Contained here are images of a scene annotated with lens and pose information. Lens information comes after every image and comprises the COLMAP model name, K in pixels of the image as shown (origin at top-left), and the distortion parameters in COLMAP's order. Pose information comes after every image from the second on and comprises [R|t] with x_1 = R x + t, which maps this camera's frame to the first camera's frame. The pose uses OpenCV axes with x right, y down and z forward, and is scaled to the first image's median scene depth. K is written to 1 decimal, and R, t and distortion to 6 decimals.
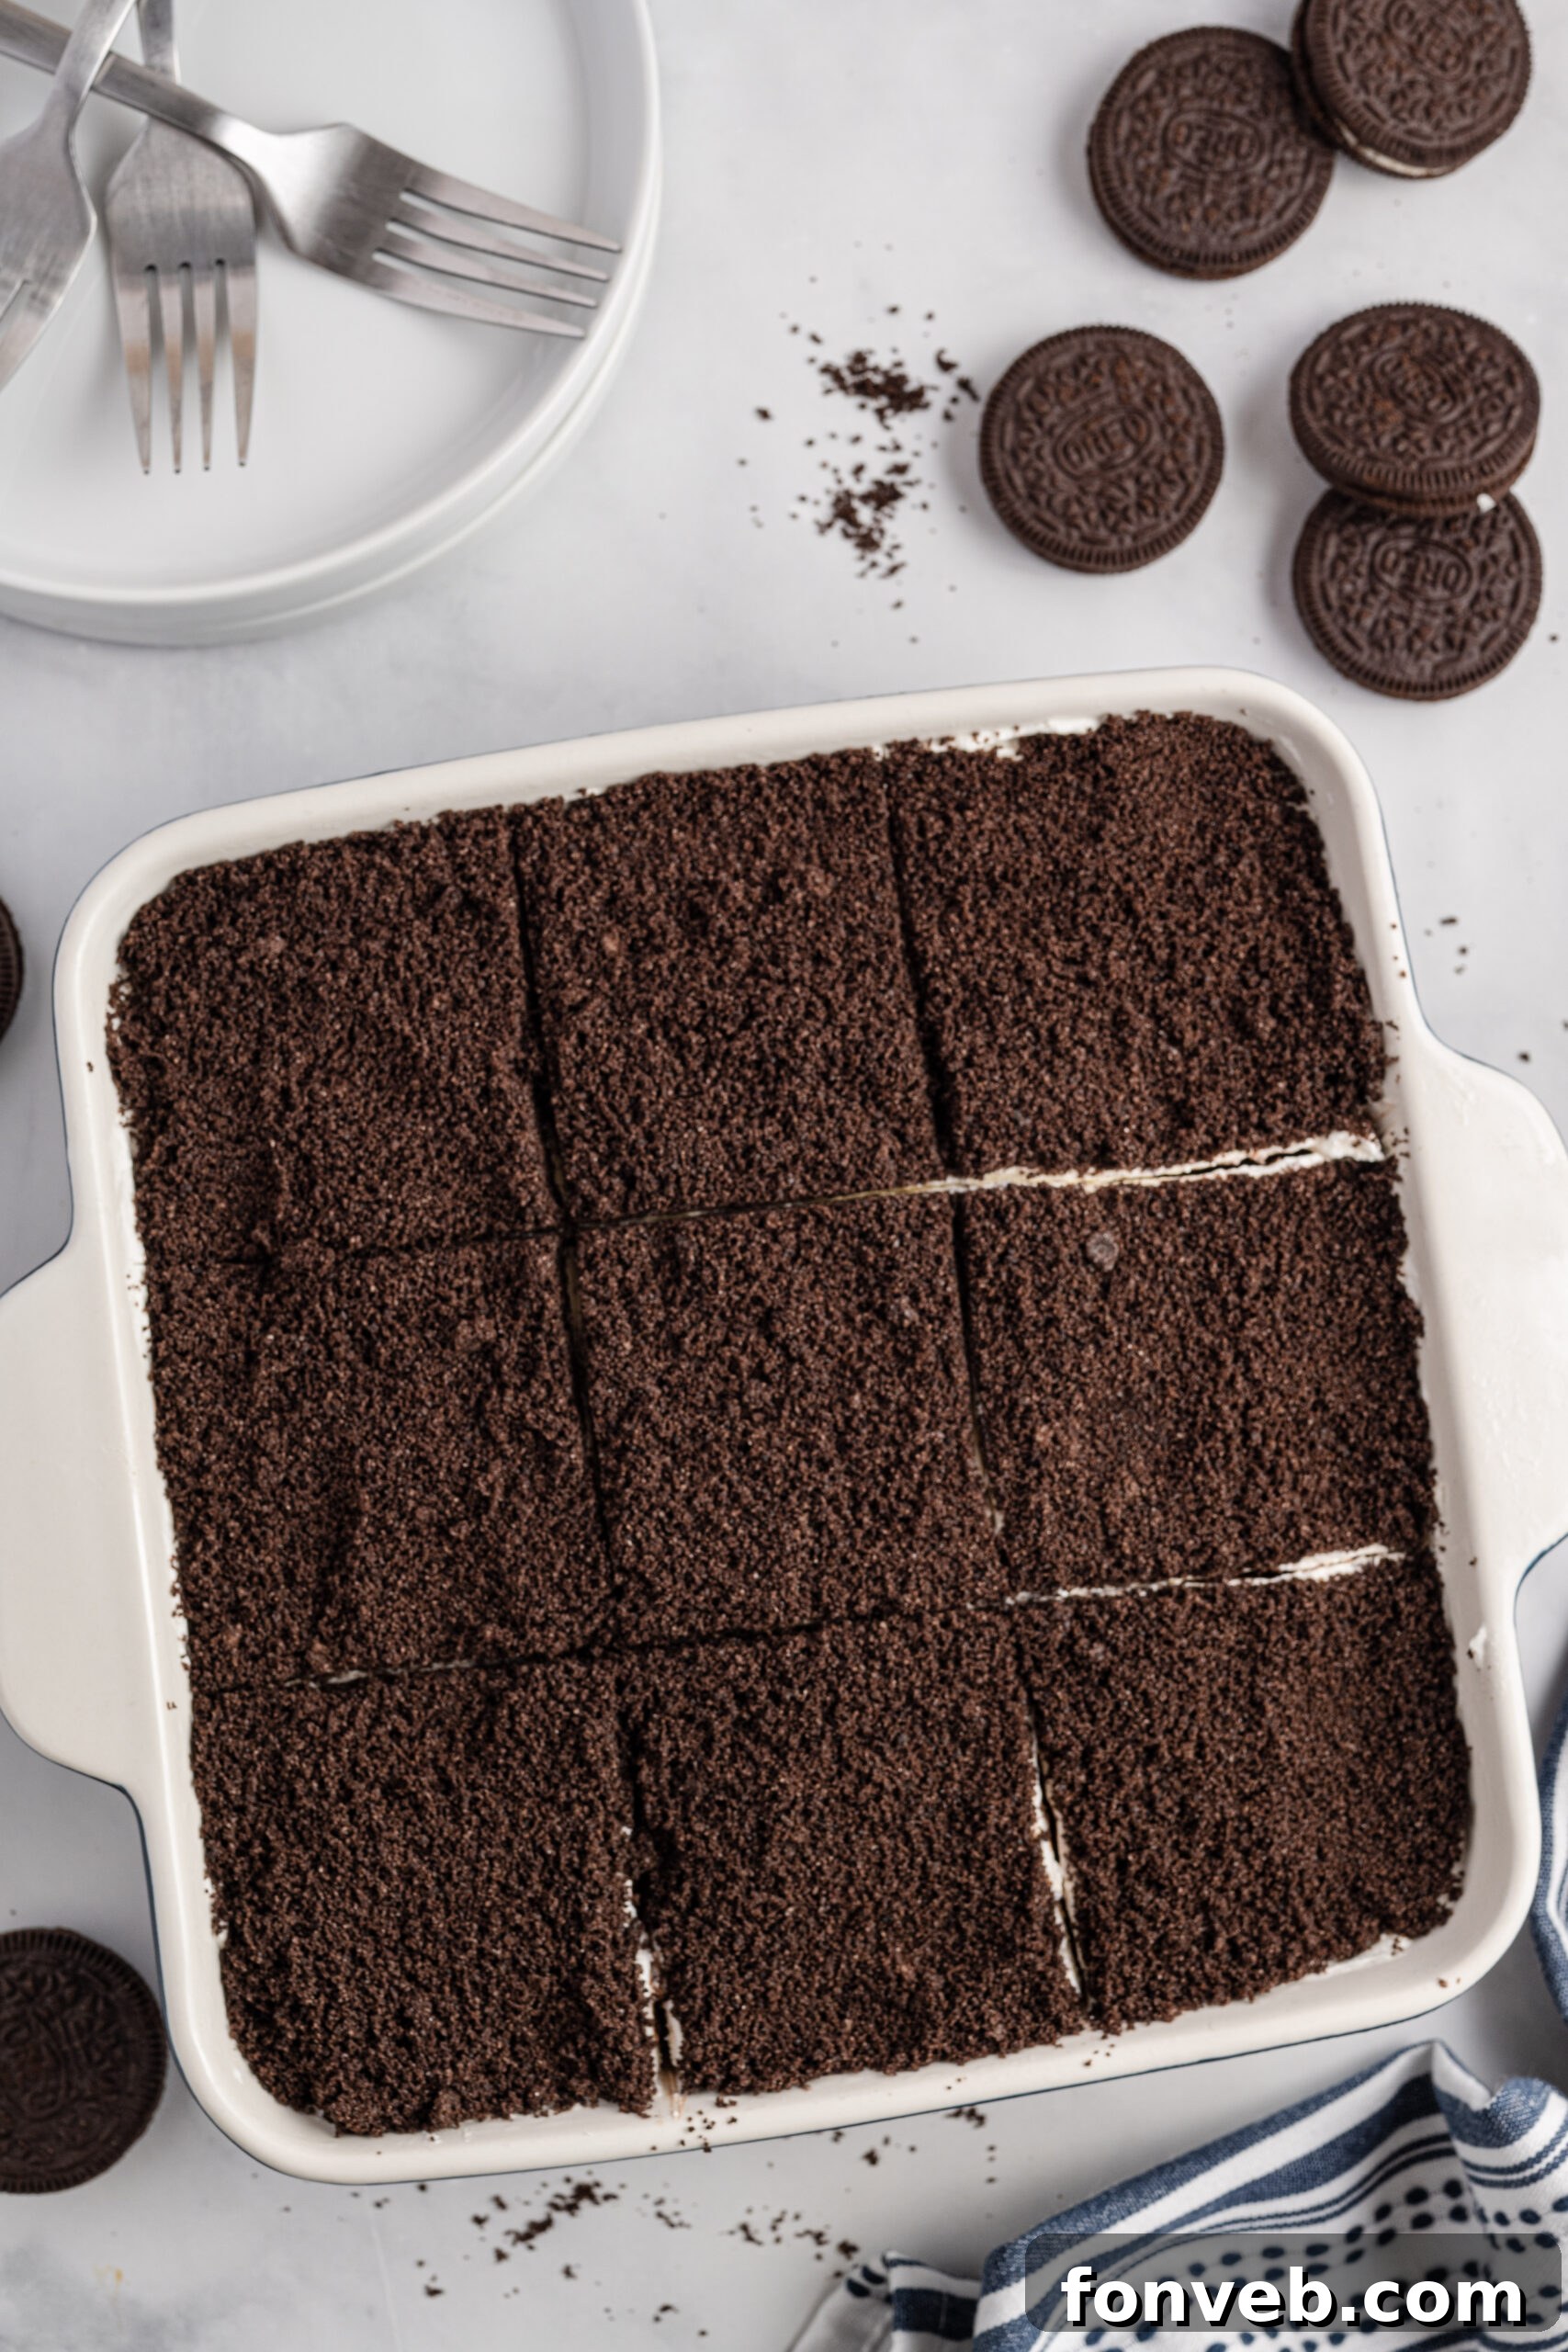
lens RADIAL K [[3648.2, 0, 784.0], [0, 3648.2, 1176.0], [0, 0, 1]] dist [0.011591, -0.028010]
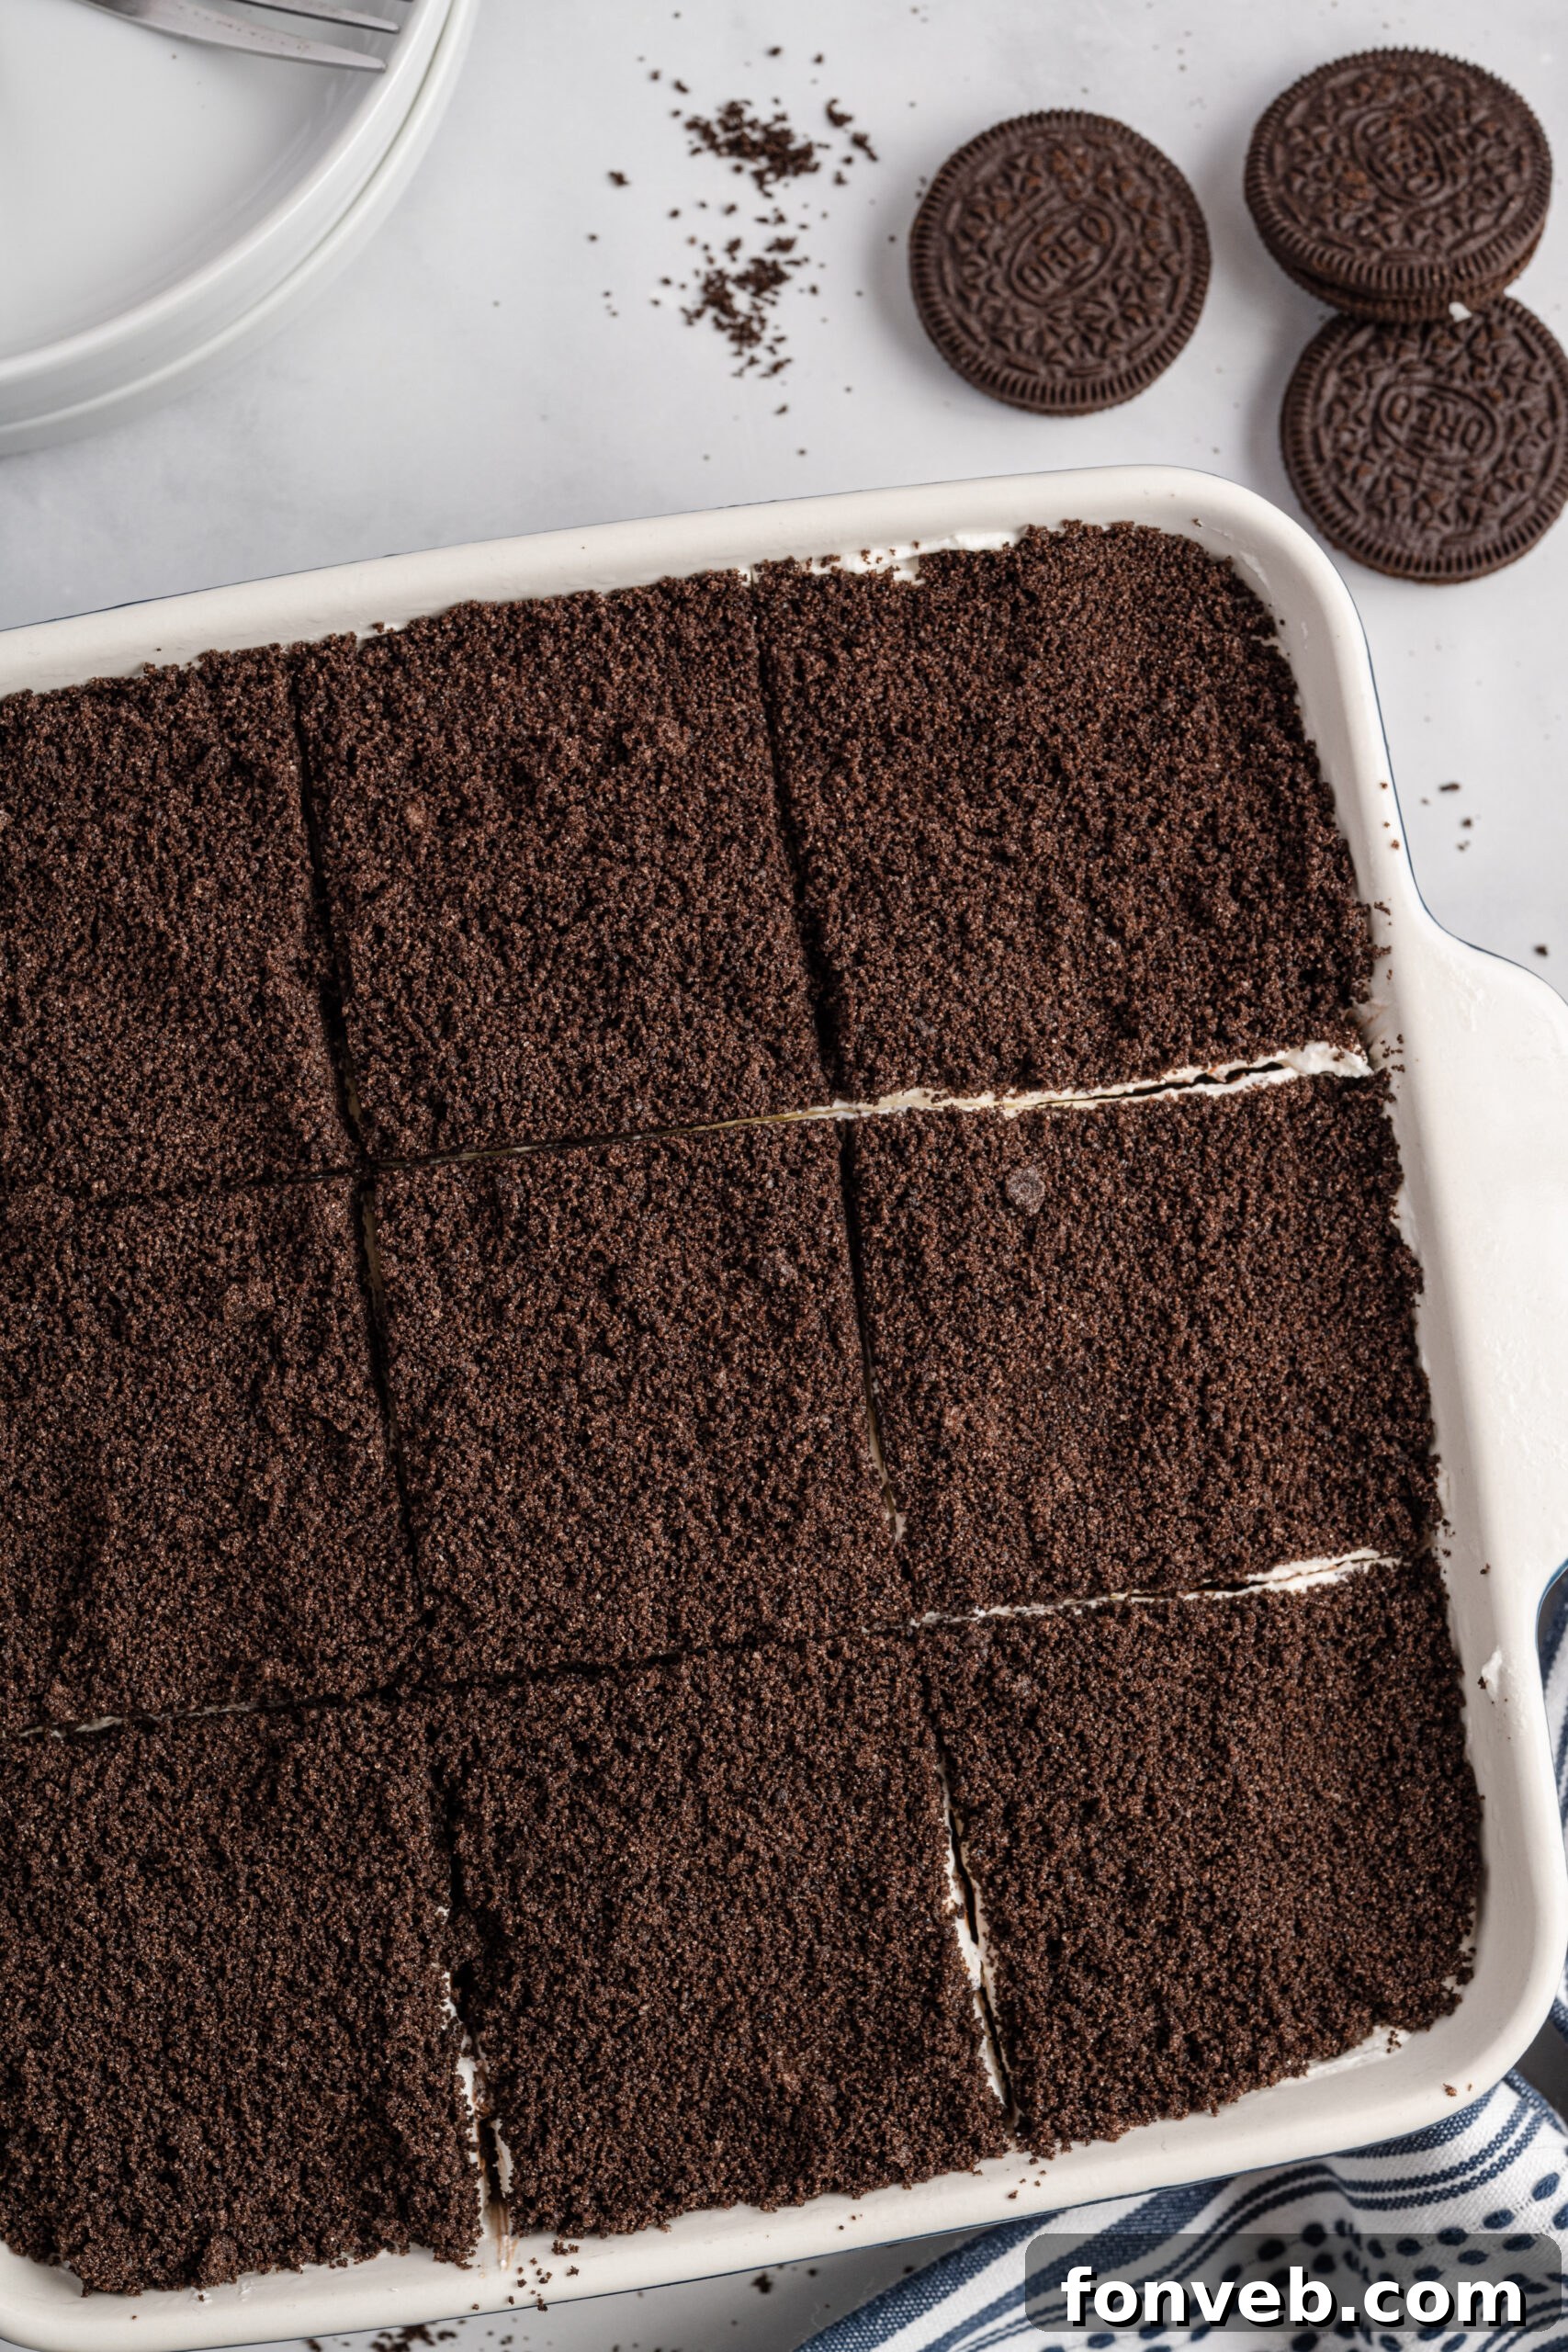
lens RADIAL K [[3655.0, 0, 791.4], [0, 3655.0, 1202.5], [0, 0, 1]] dist [0.022060, 0.000585]
pose [[0.999944, -0.008949, 0.005687, 0.030668], [0.008798, 0.999624, 0.025955, 0.001681], [-0.005917, -0.025904, 0.999647, 0.189494]]
